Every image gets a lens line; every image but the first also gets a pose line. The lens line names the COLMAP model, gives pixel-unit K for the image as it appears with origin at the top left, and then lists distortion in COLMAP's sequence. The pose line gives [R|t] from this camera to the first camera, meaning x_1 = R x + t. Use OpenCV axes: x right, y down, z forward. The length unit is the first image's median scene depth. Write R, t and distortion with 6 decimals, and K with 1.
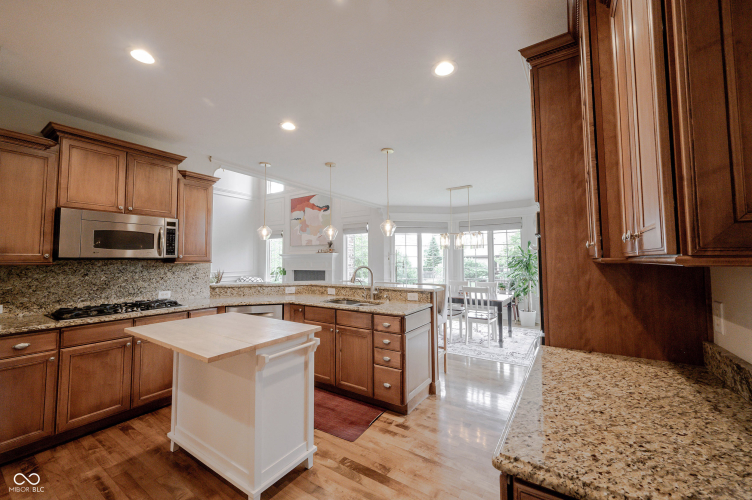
lens RADIAL K [[298.3, 0, 374.6], [0, 298.3, 245.3], [0, 0, 1]] dist [0.001326, 0.000120]
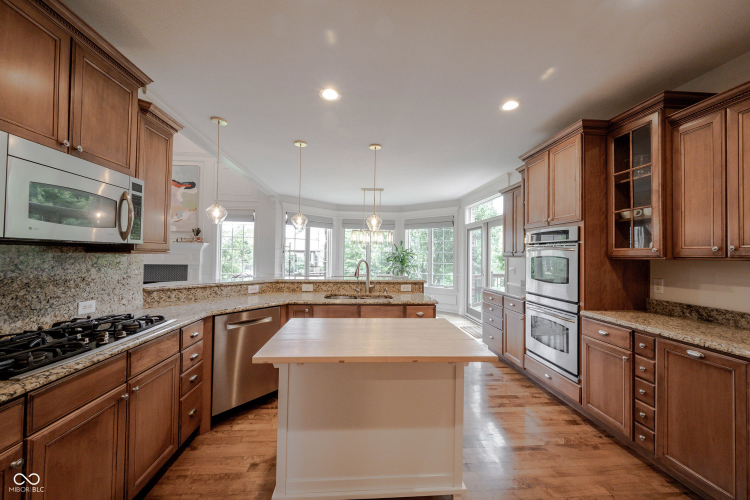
lens RADIAL K [[289.8, 0, 374.7], [0, 289.8, 252.0], [0, 0, 1]] dist [0.000375, -0.000061]
pose [[0.786593, 0.023926, 0.617009, -0.606125], [-0.050074, 0.998430, 0.025121, 0.017055], [-0.615439, -0.050656, 0.786555, 0.223773]]
